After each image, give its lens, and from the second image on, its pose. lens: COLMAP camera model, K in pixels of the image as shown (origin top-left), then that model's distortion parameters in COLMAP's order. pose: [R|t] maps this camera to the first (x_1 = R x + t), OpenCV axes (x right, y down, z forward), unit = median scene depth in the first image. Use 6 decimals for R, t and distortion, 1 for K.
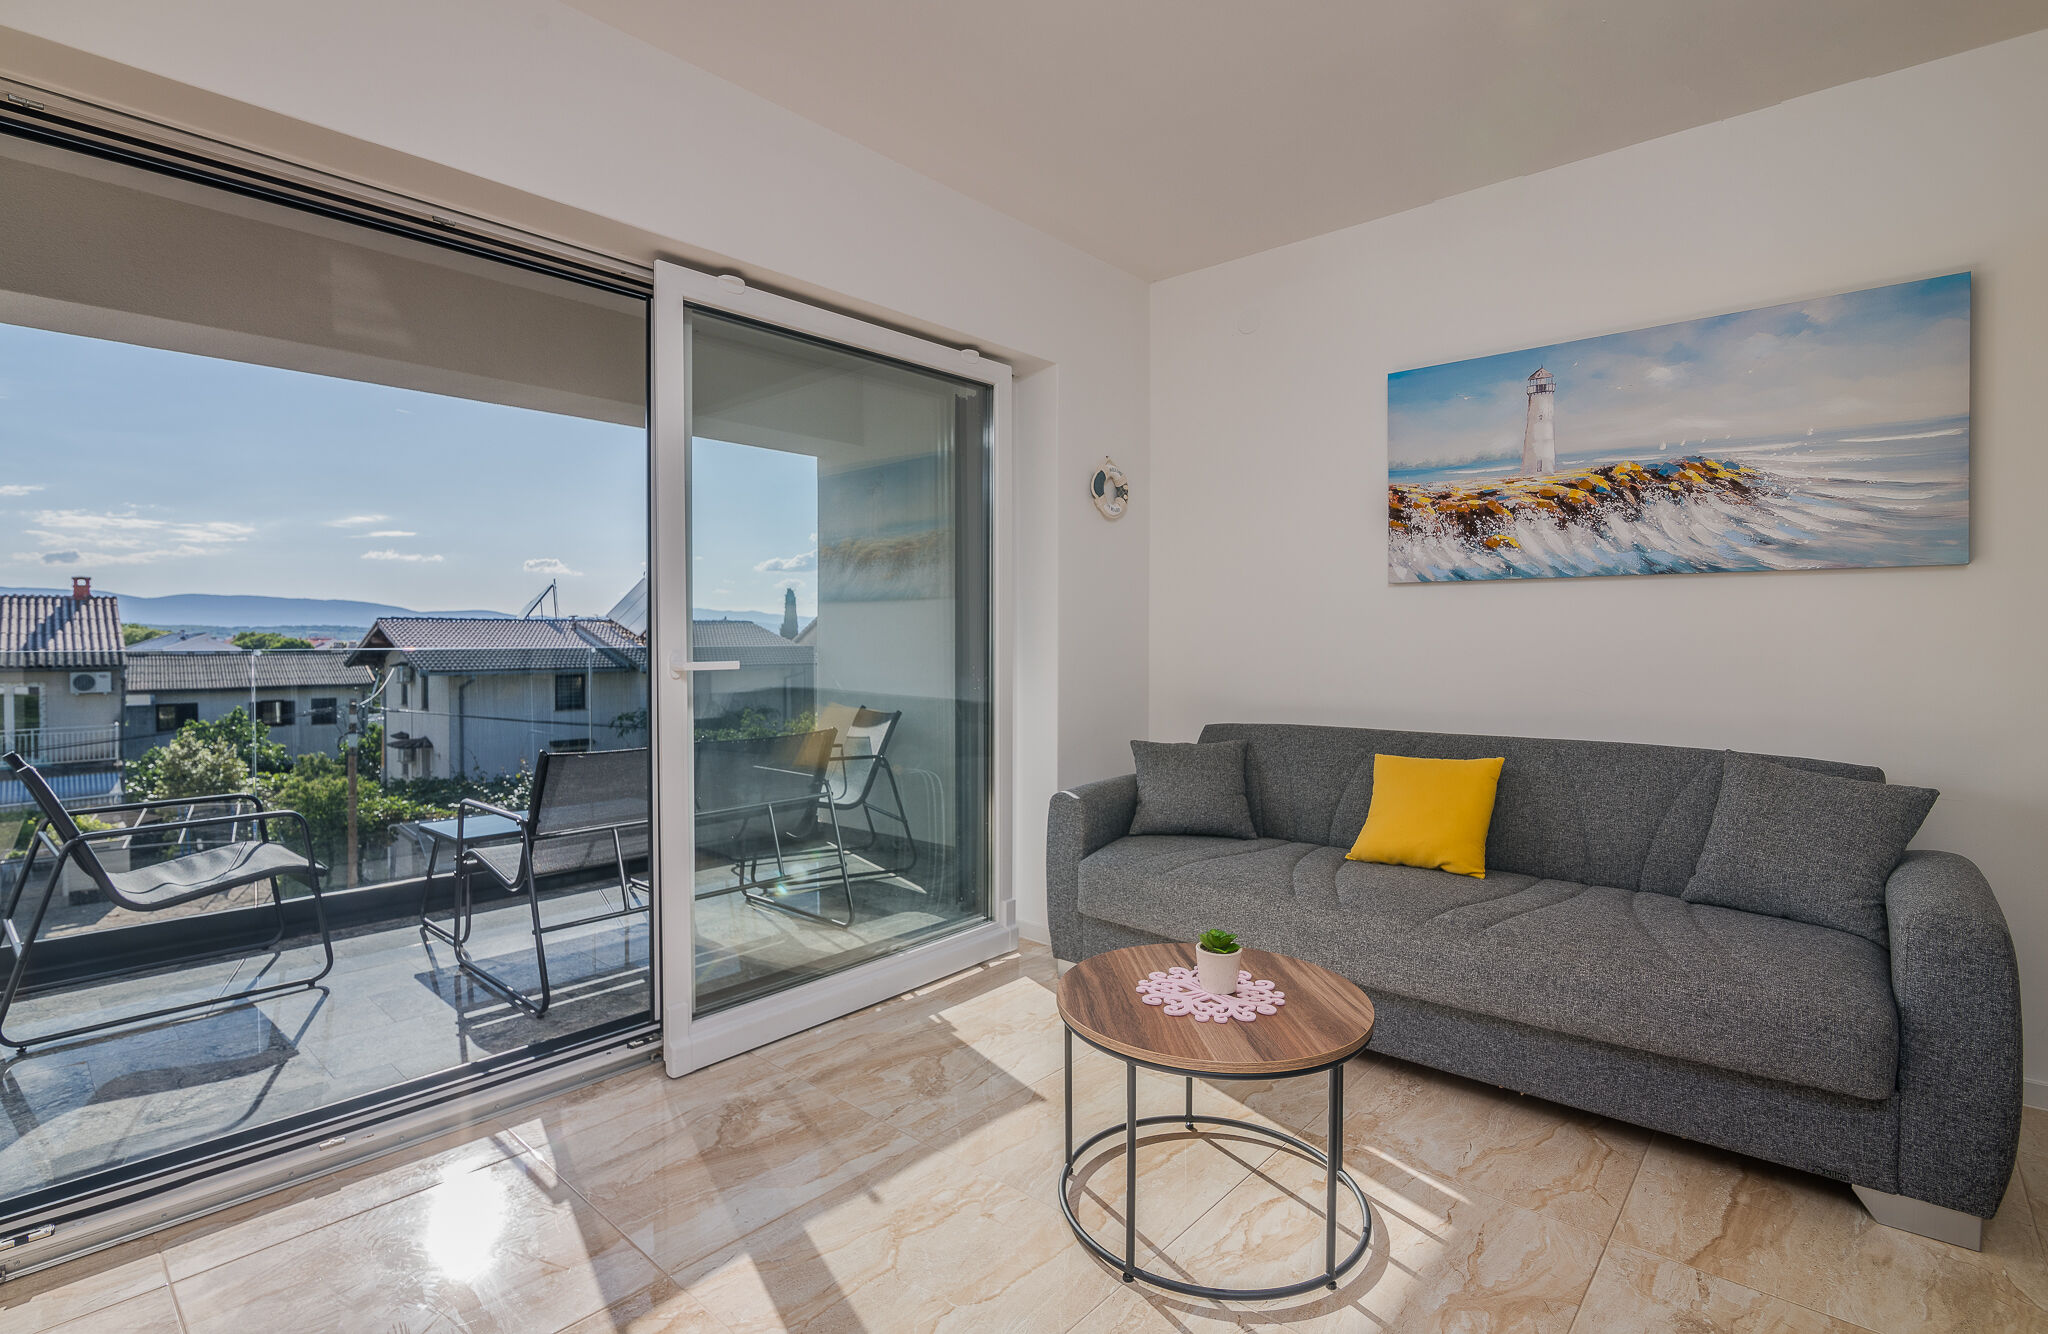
lens RADIAL K [[963.8, 0, 1011.3], [0, 963.8, 648.2], [0, 0, 1]] dist [-0.008171, 0.000509]
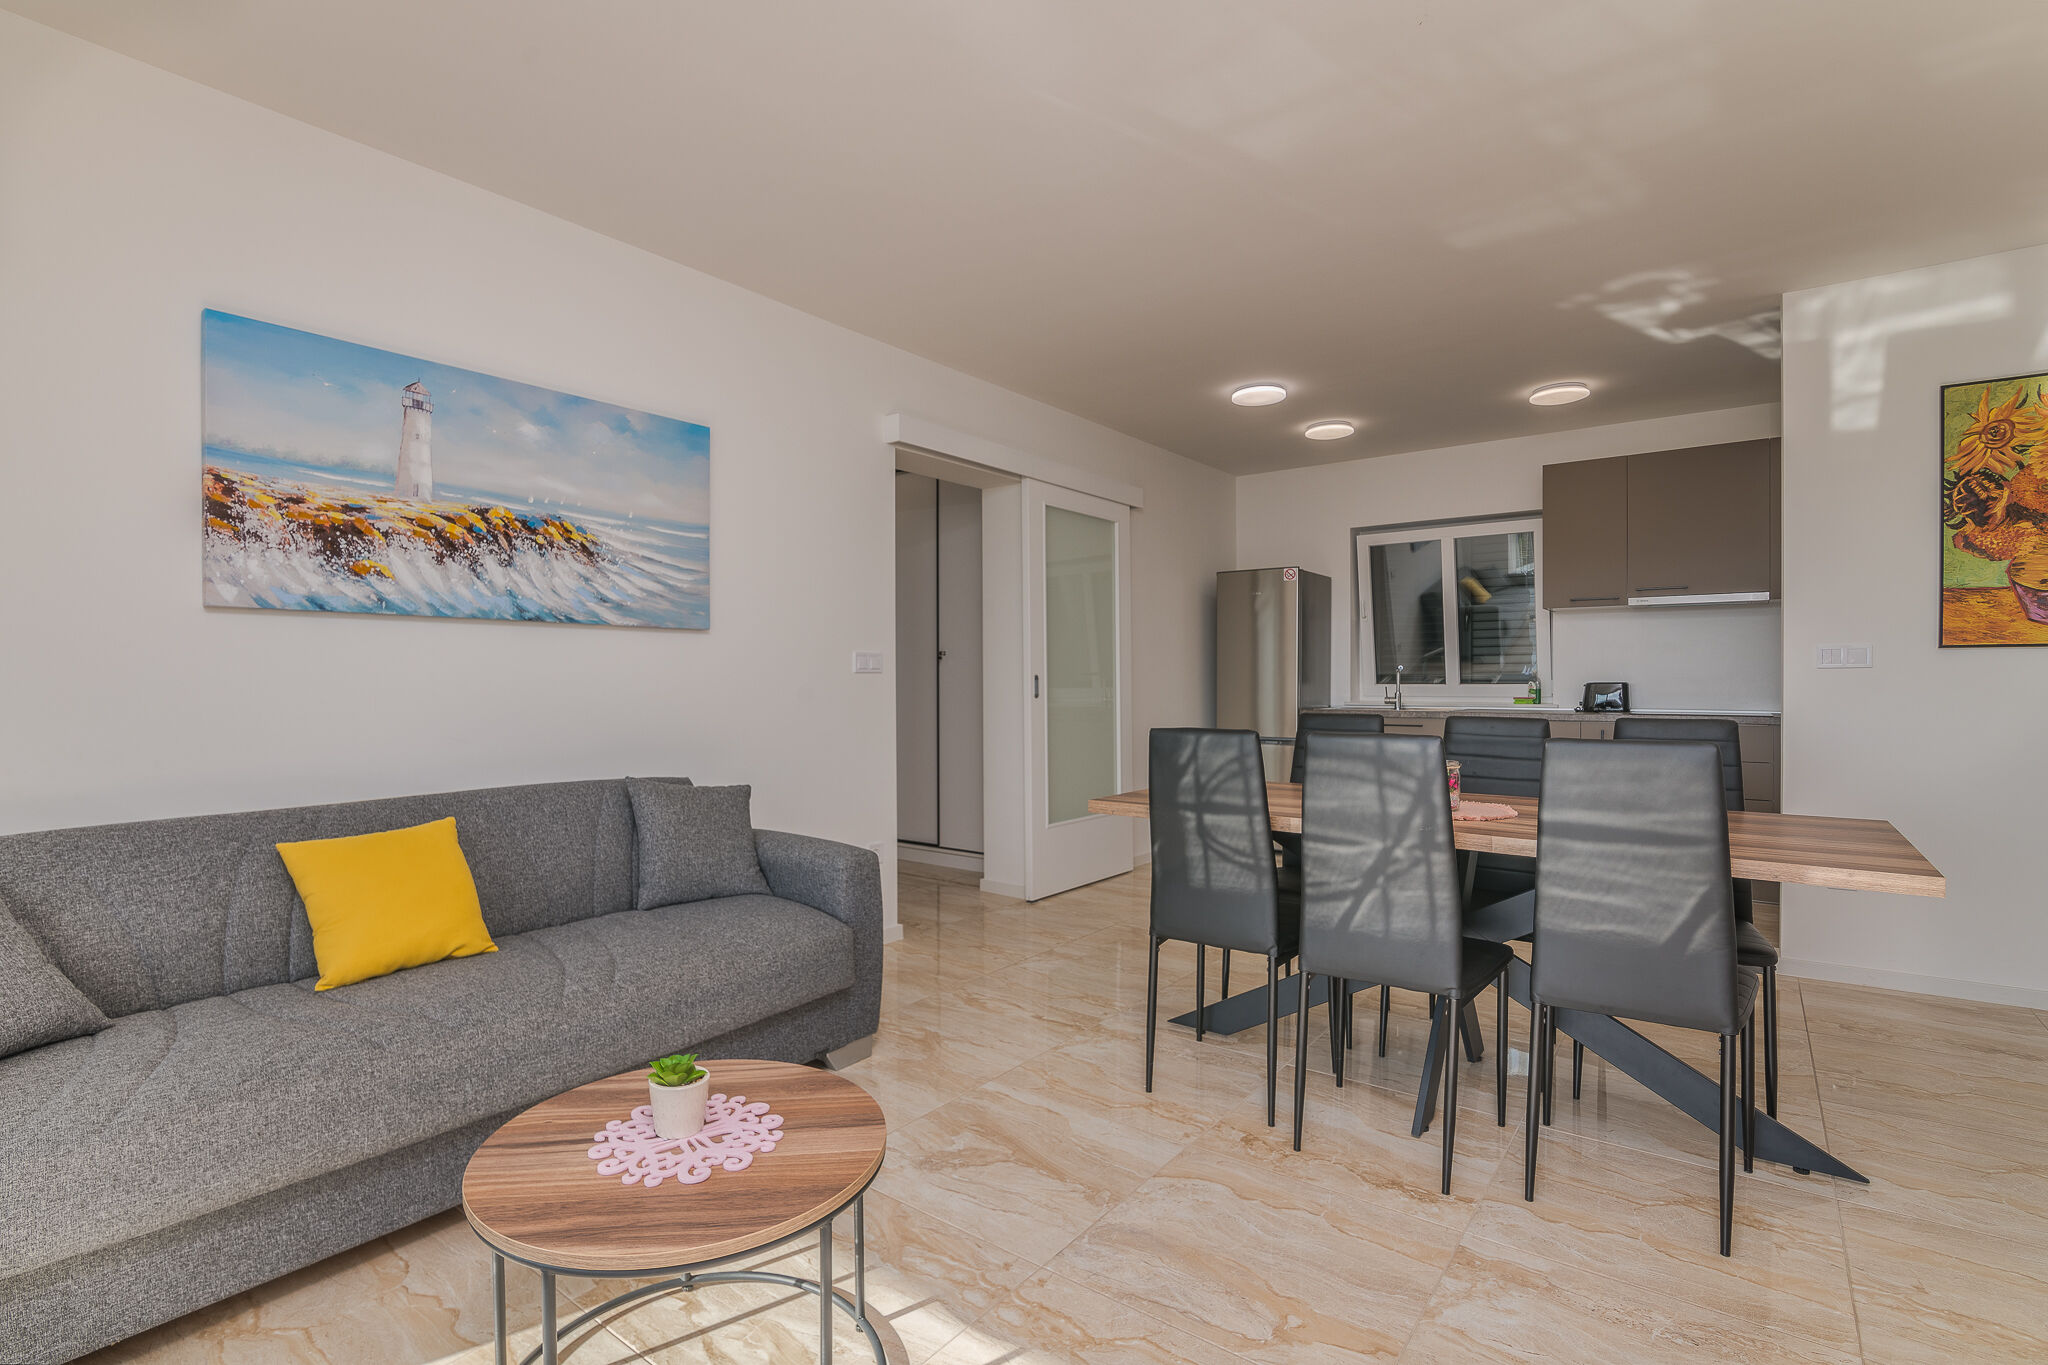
lens RADIAL K [[949.1, 0, 1021.5], [0, 949.1, 687.7], [0, 0, 1]] dist [-0.023851, 0.001684]
pose [[-0.072913, -0.006407, 0.997318, -0.349948], [0.018681, 0.999795, 0.007788, -0.002017], [-0.997163, 0.019199, -0.072778, 0.485757]]
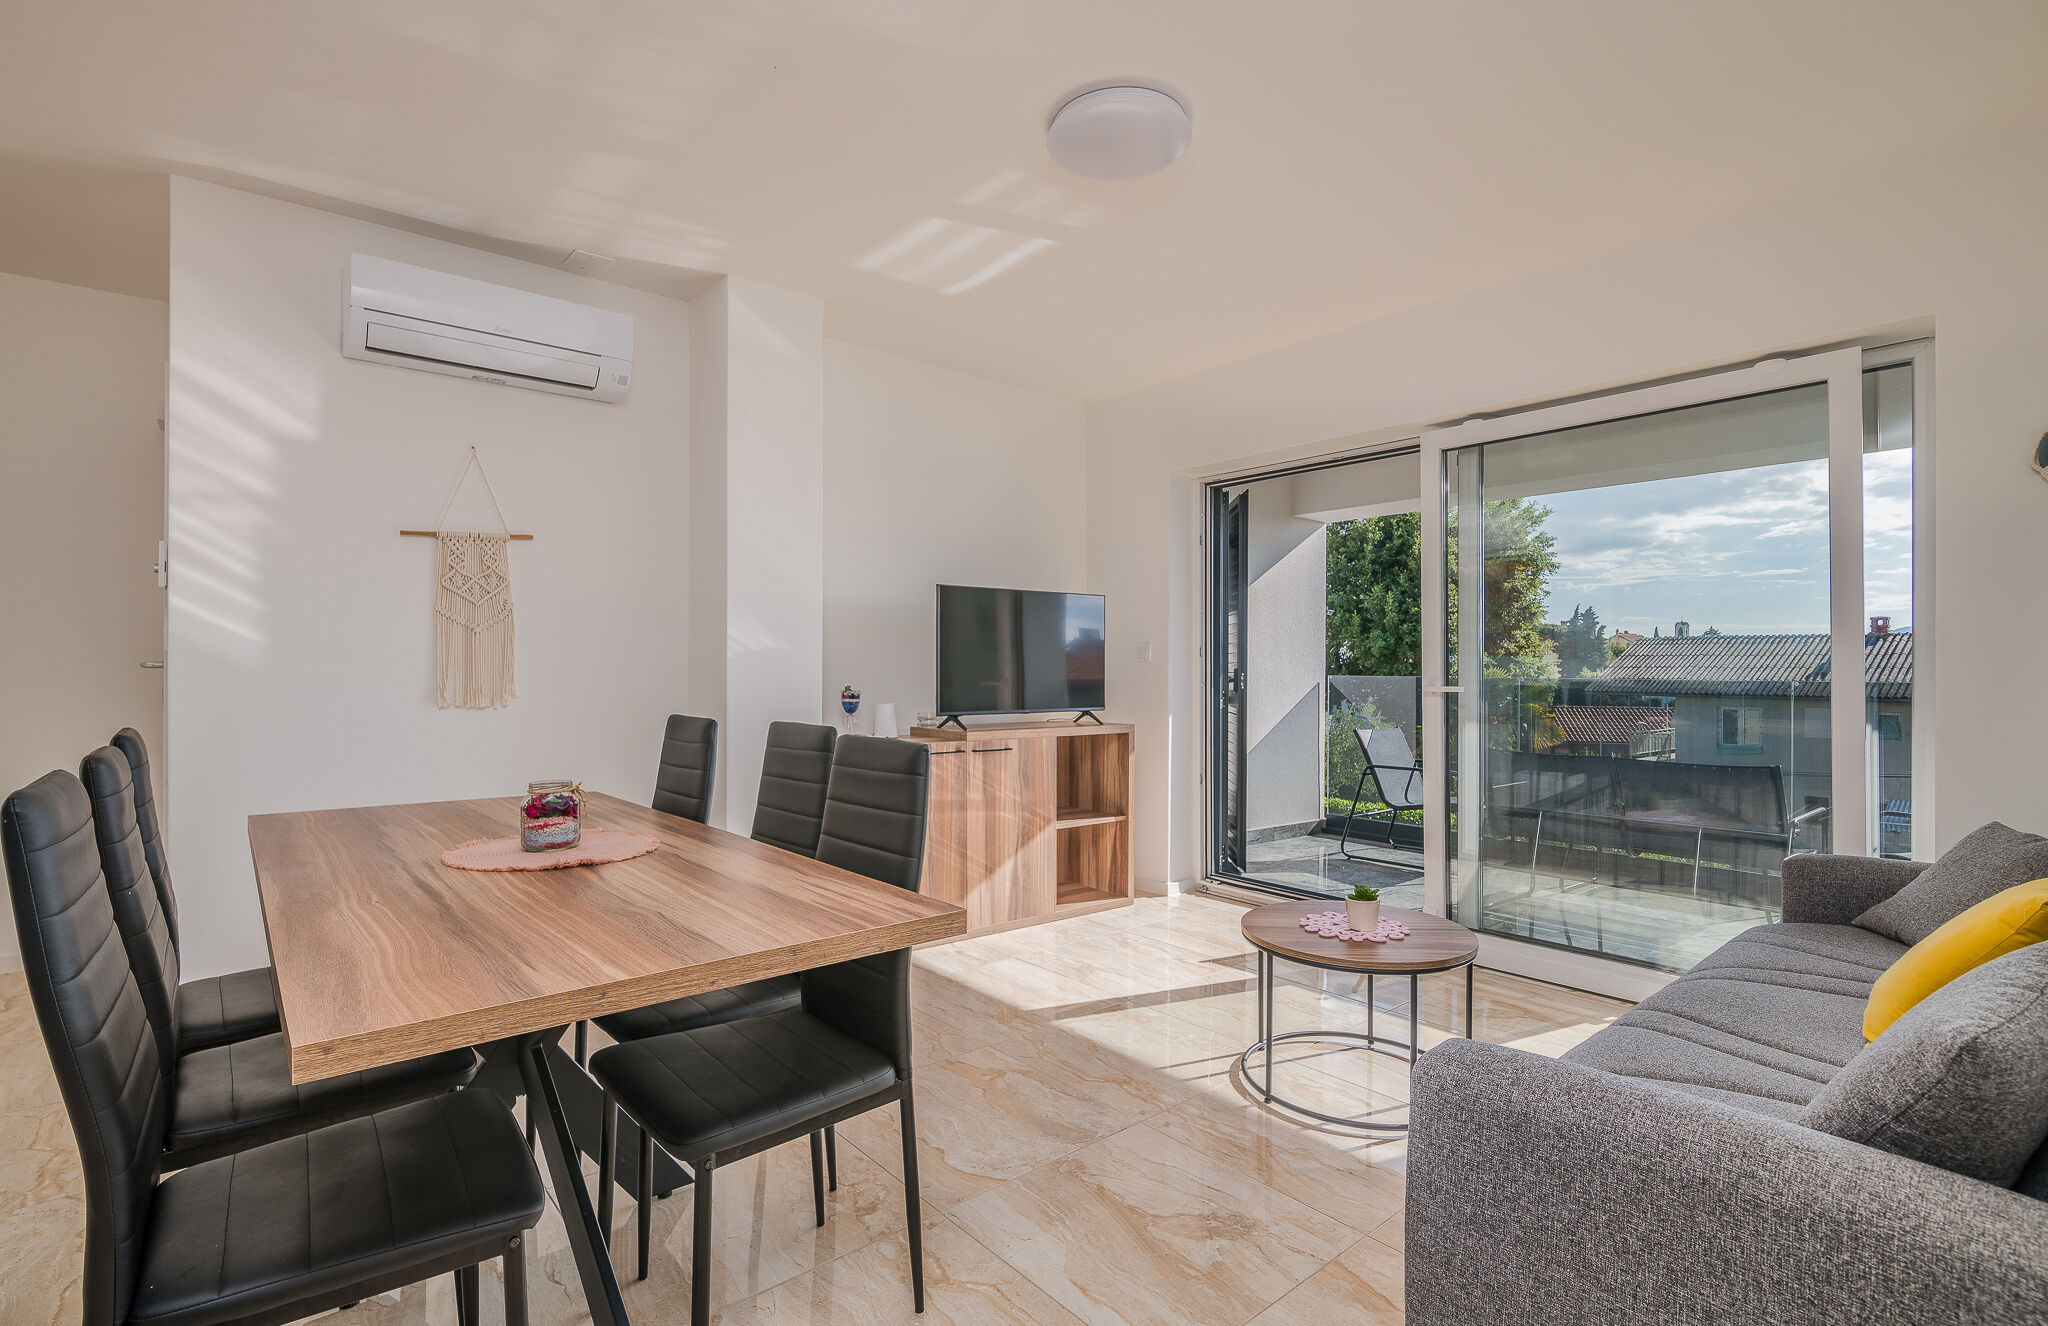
lens RADIAL K [[963.8, 0, 1010.5], [0, 963.8, 662.1], [0, 0, 1]] dist [-0.008171, 0.000509]
pose [[-0.159038, -0.004394, -0.987263, 1.024838], [-0.015954, 0.999871, -0.001880, -0.006784], [0.987144, 0.015451, -0.159088, 0.452093]]
